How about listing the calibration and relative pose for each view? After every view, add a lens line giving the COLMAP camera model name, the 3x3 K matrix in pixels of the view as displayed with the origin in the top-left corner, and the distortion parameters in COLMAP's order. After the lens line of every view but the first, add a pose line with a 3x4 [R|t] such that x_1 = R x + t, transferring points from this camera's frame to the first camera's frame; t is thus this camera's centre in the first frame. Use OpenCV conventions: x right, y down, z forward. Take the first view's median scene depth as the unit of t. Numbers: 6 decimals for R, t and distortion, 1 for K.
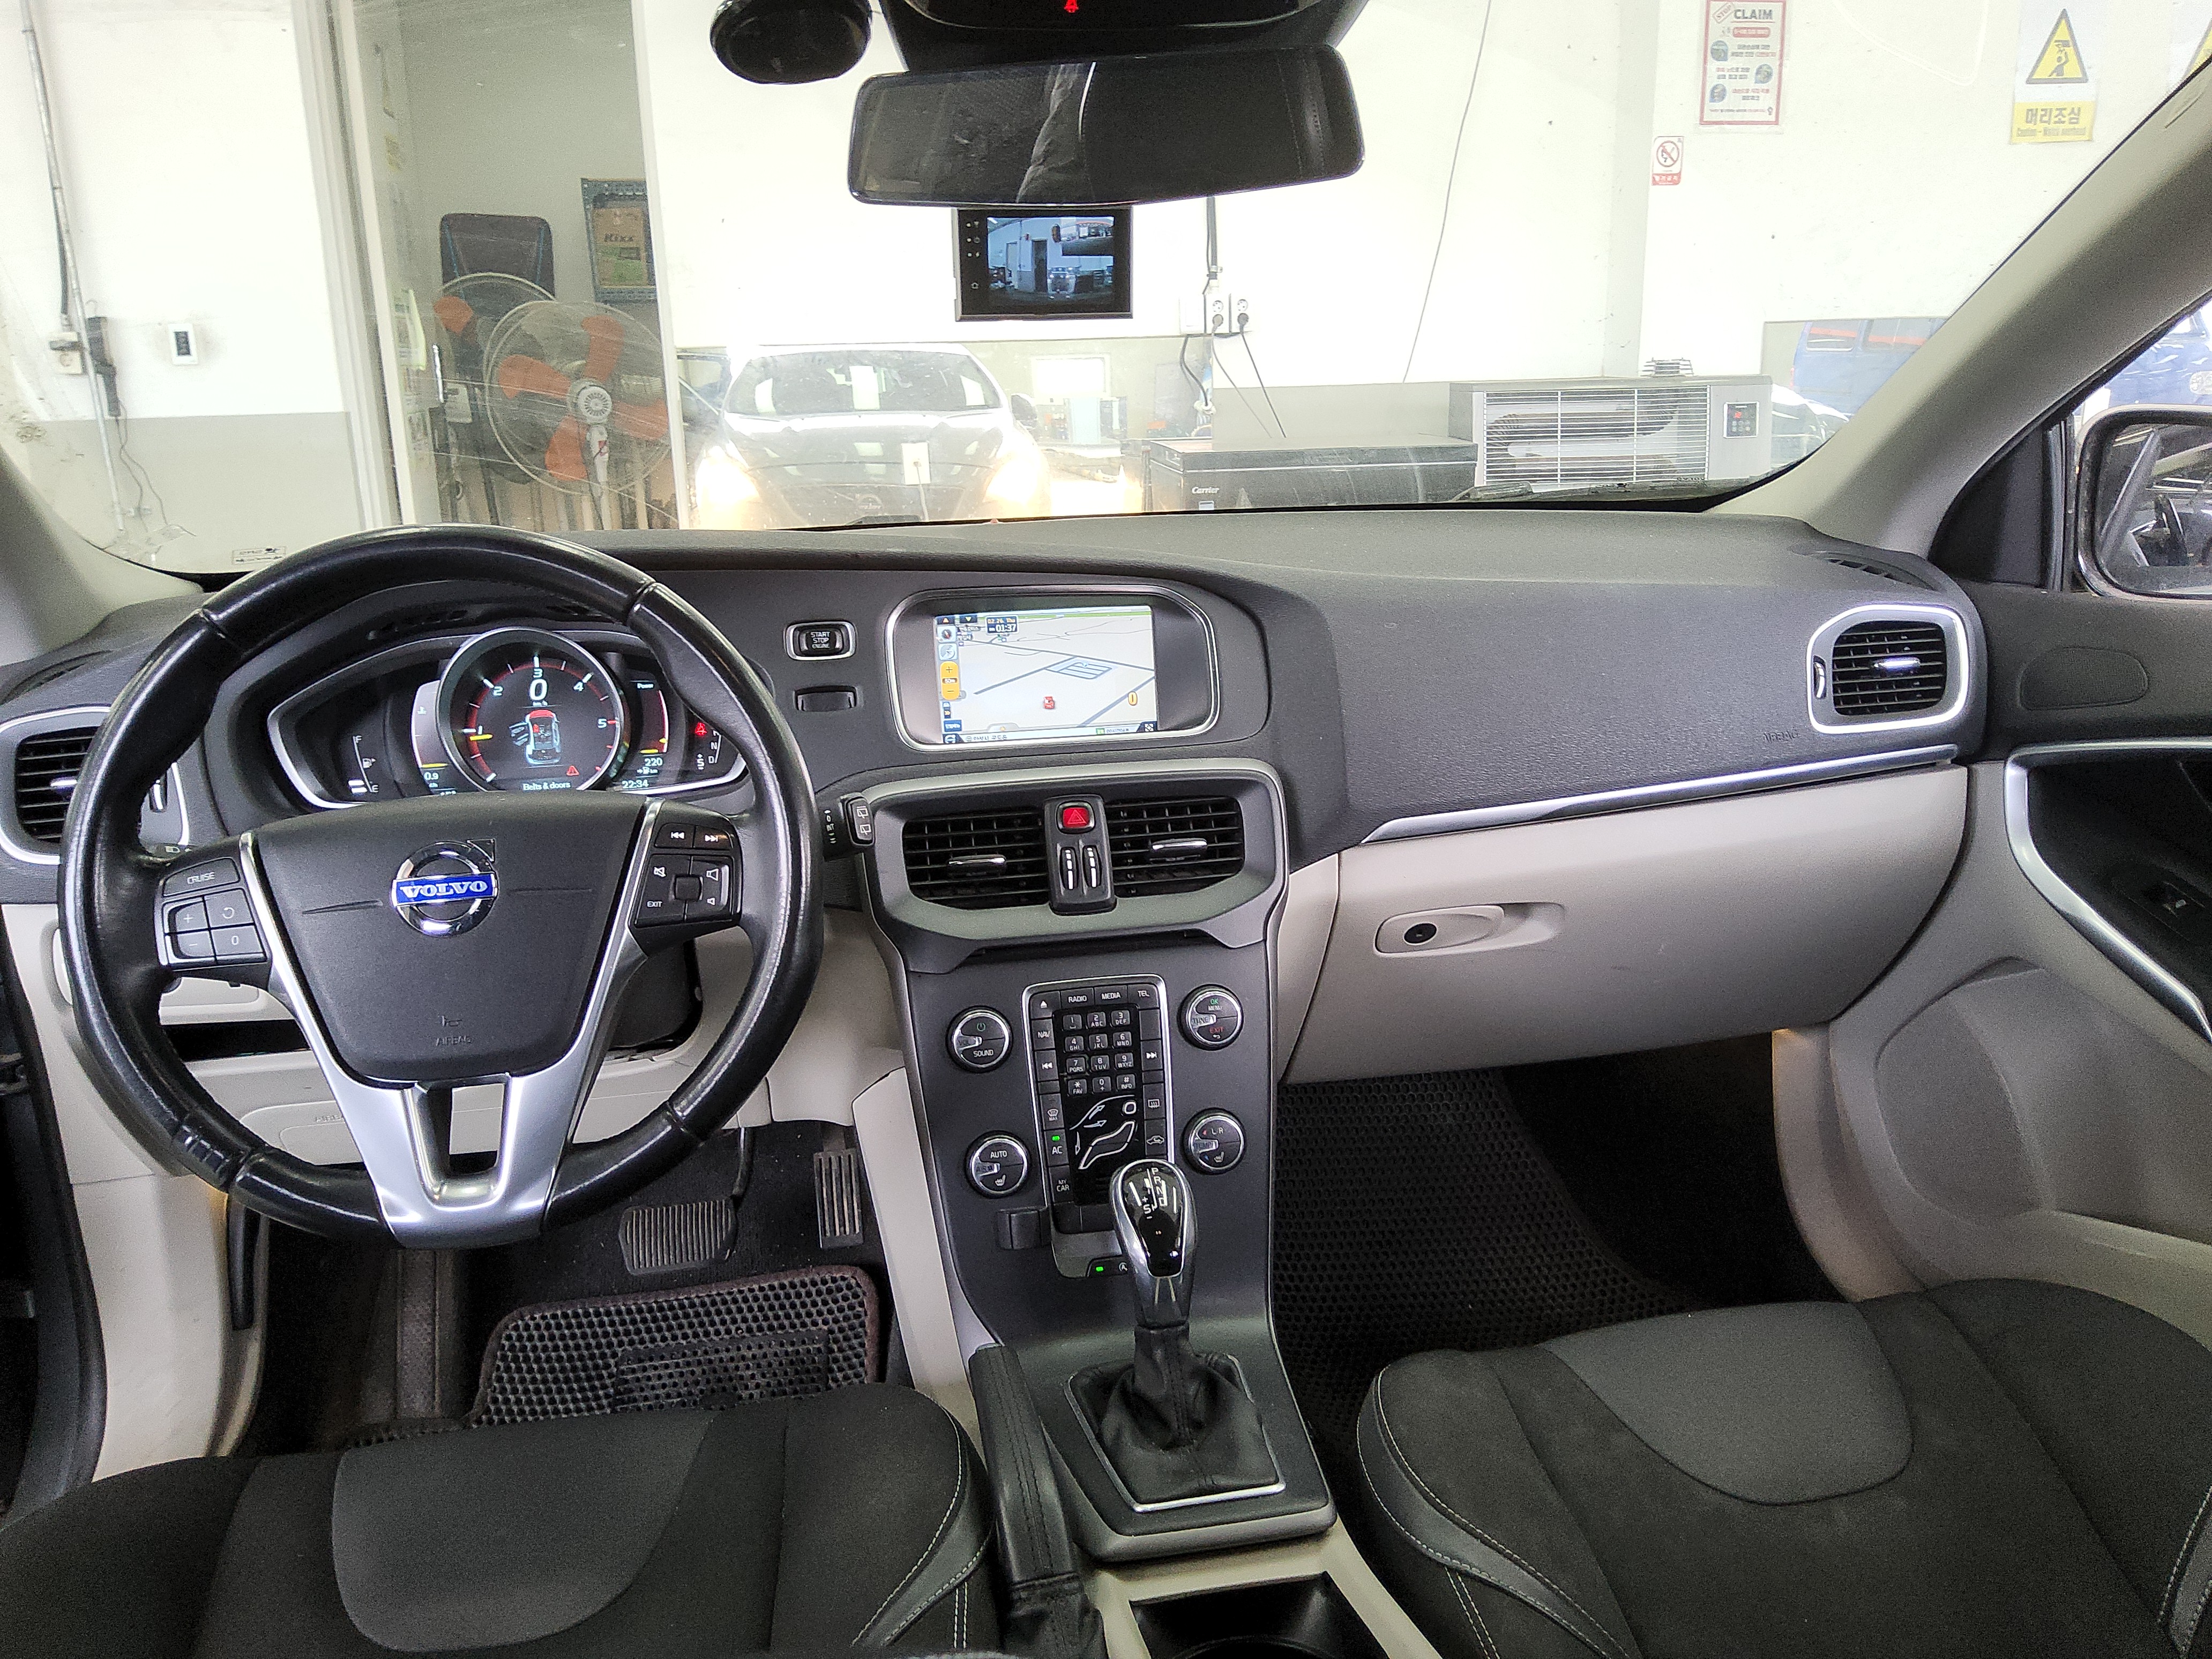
lens RADIAL K [[1685.4, 0, 1115.5], [0, 1685.4, 821.6], [0, 0, 1]] dist [0.059116, -0.129542]
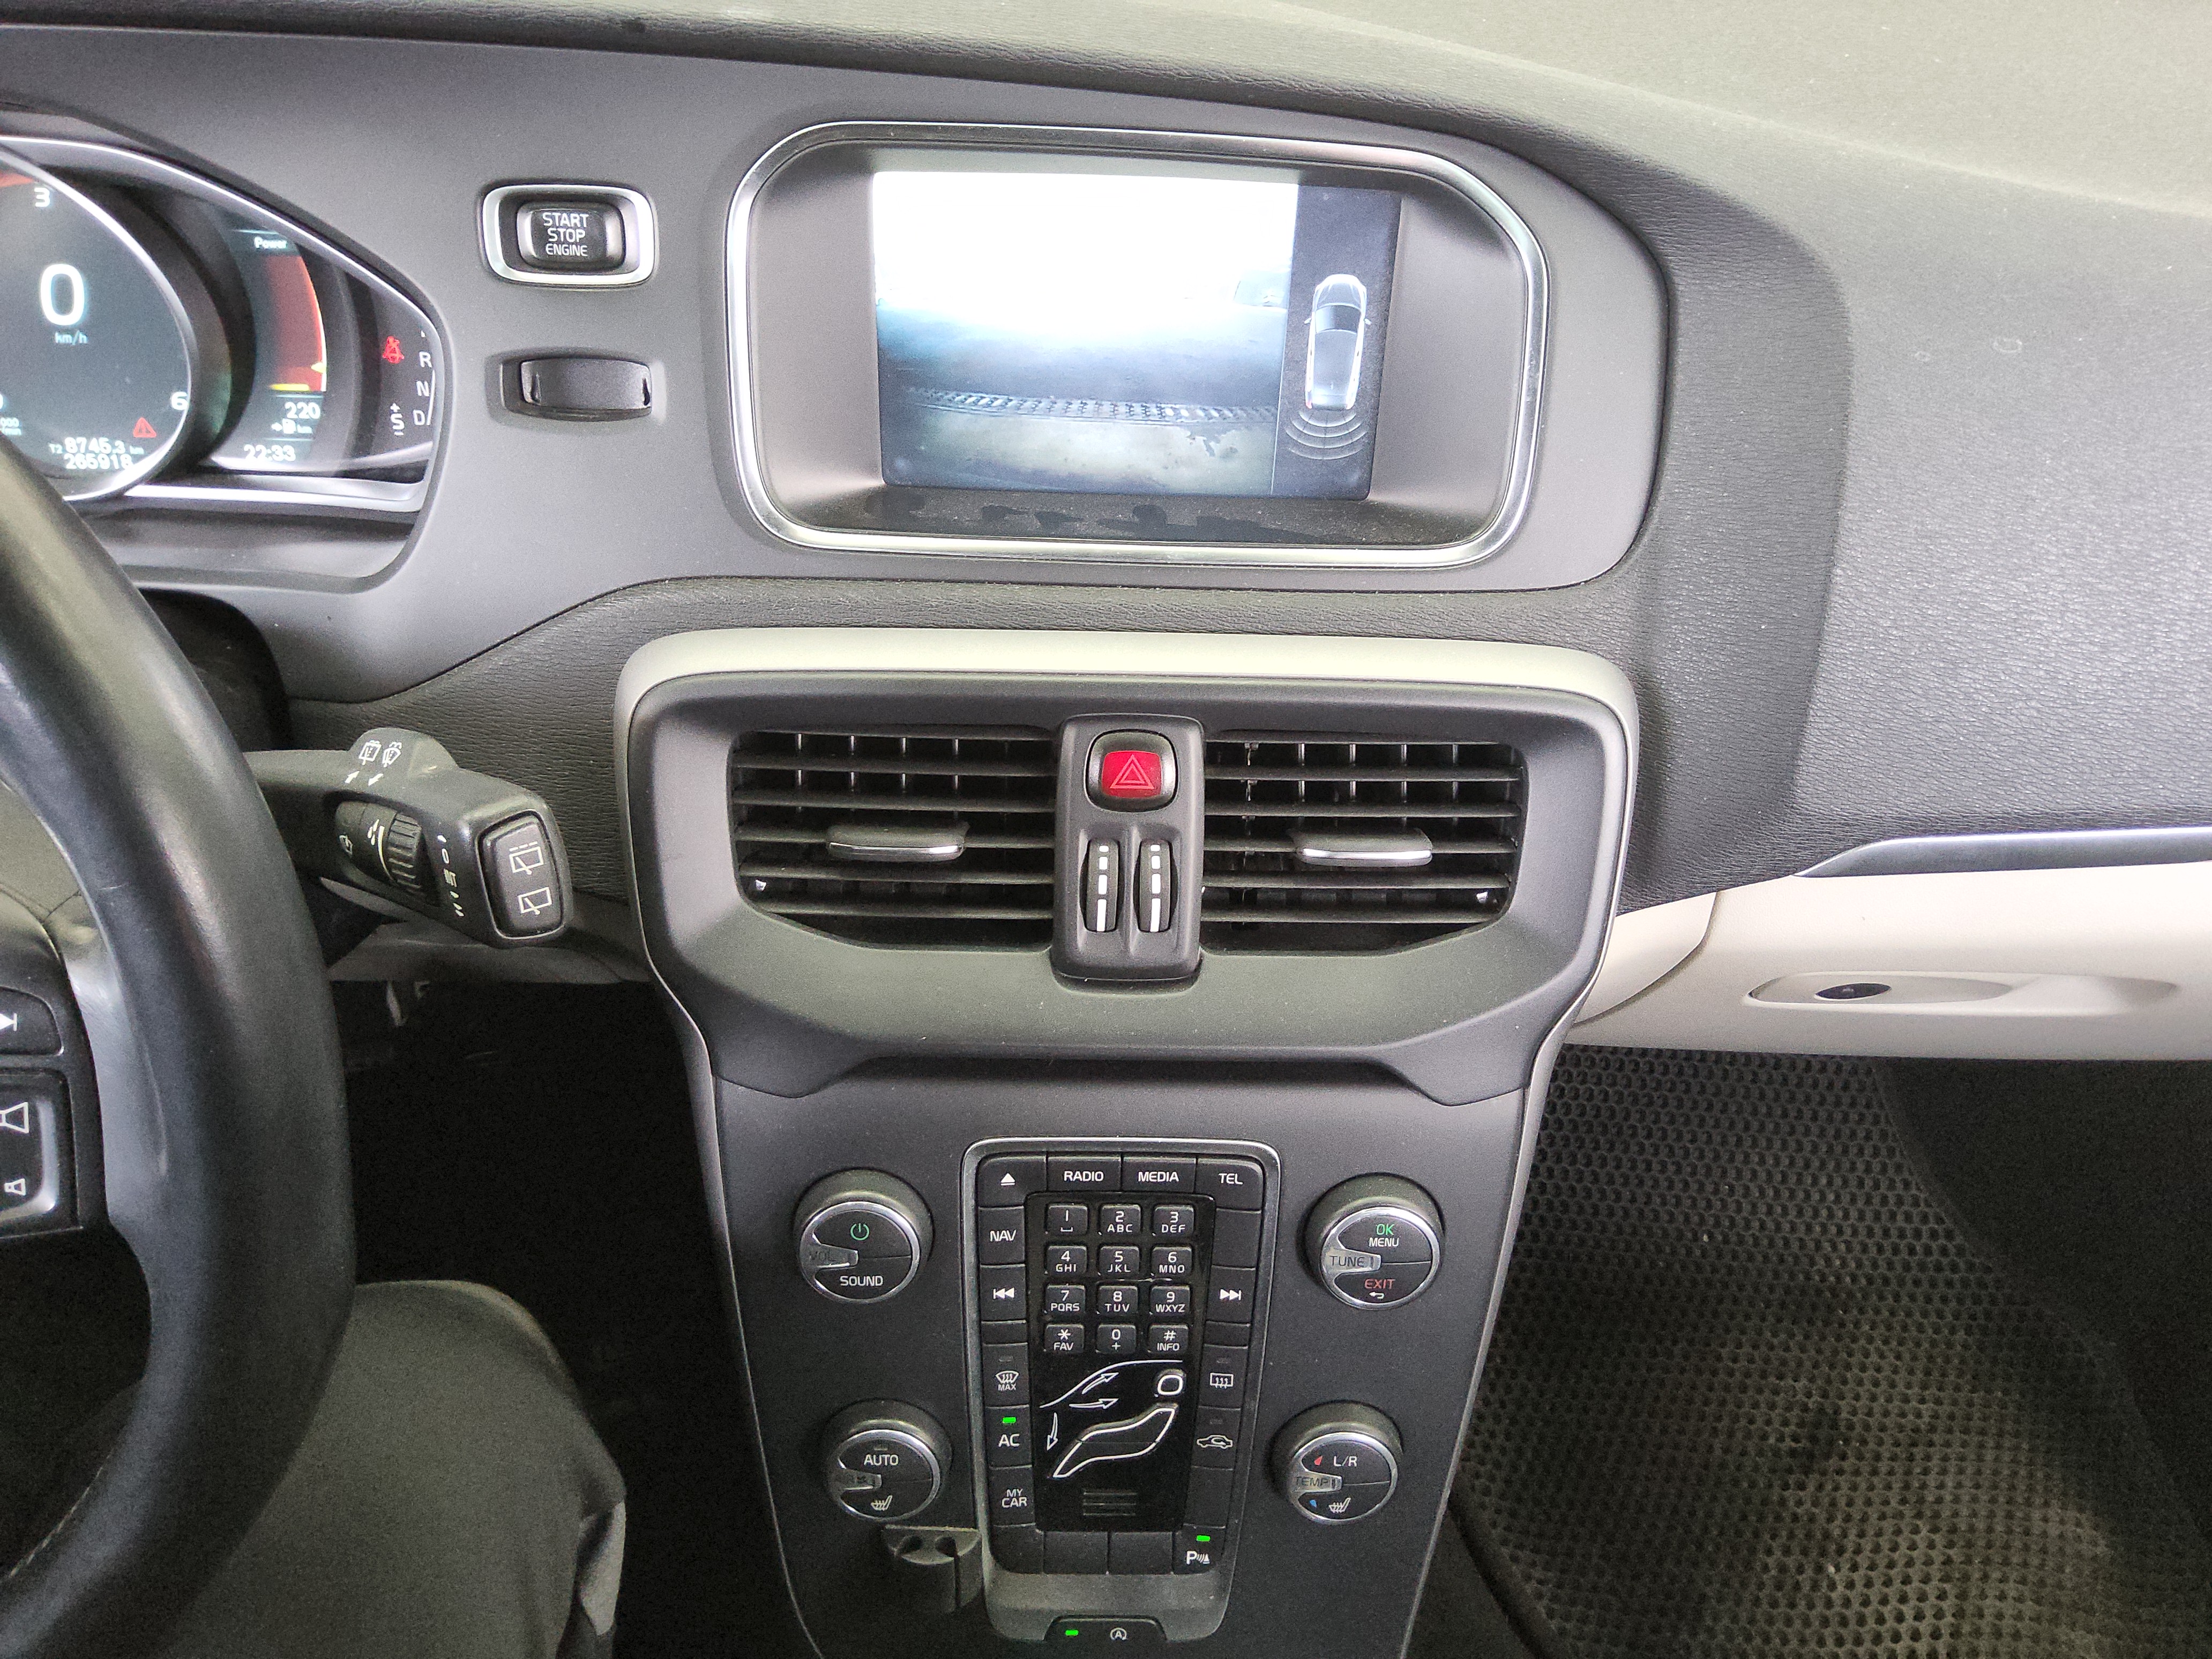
lens RADIAL K [[1685.4, 0, 1115.5], [0, 1685.4, 821.6], [0, 0, 1]] dist [0.059116, -0.129542]
pose [[0.985442, 0.148403, -0.082947, 0.009352], [-0.102206, 0.907013, 0.408511, -0.163091], [0.135858, -0.394087, 0.908976, 0.608303]]
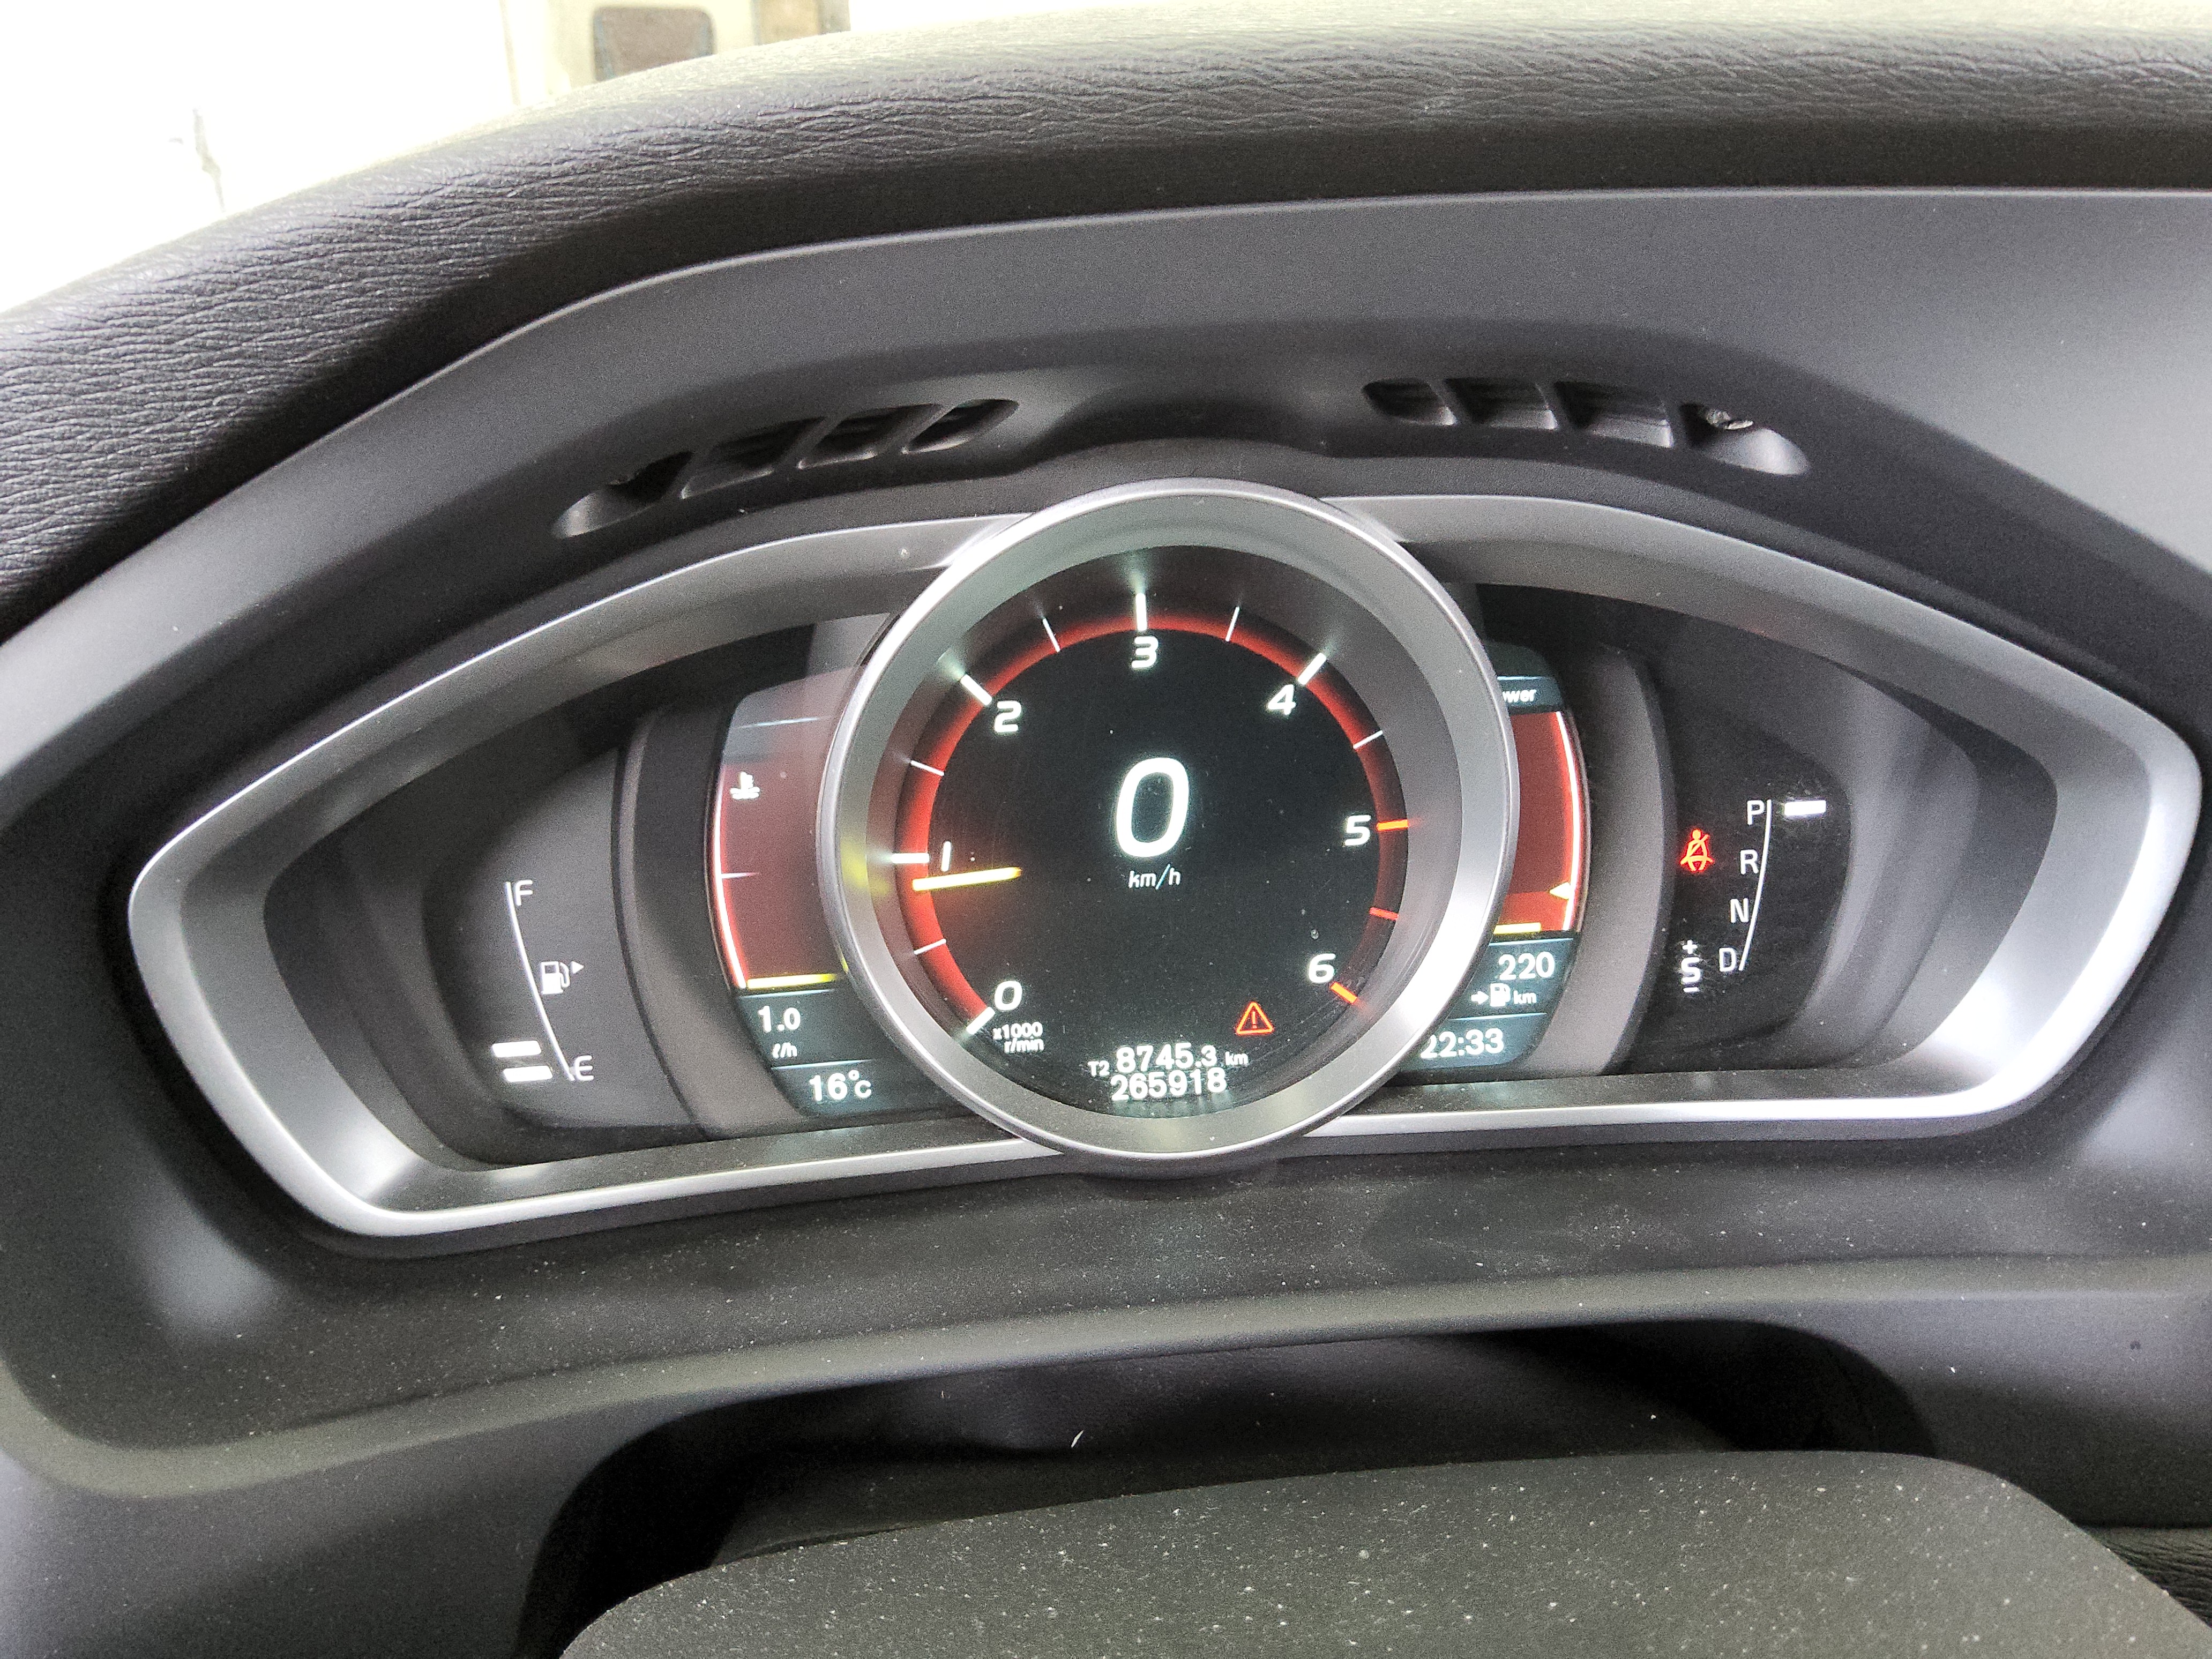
lens RADIAL K [[1685.4, 0, 1115.5], [0, 1685.4, 821.6], [0, 0, 1]] dist [0.059116, -0.129542]
pose [[0.996792, 0.021147, -0.077187, -0.352528], [-0.014707, 0.996436, 0.083063, -0.090004], [0.078669, -0.081661, 0.993551, 0.786426]]
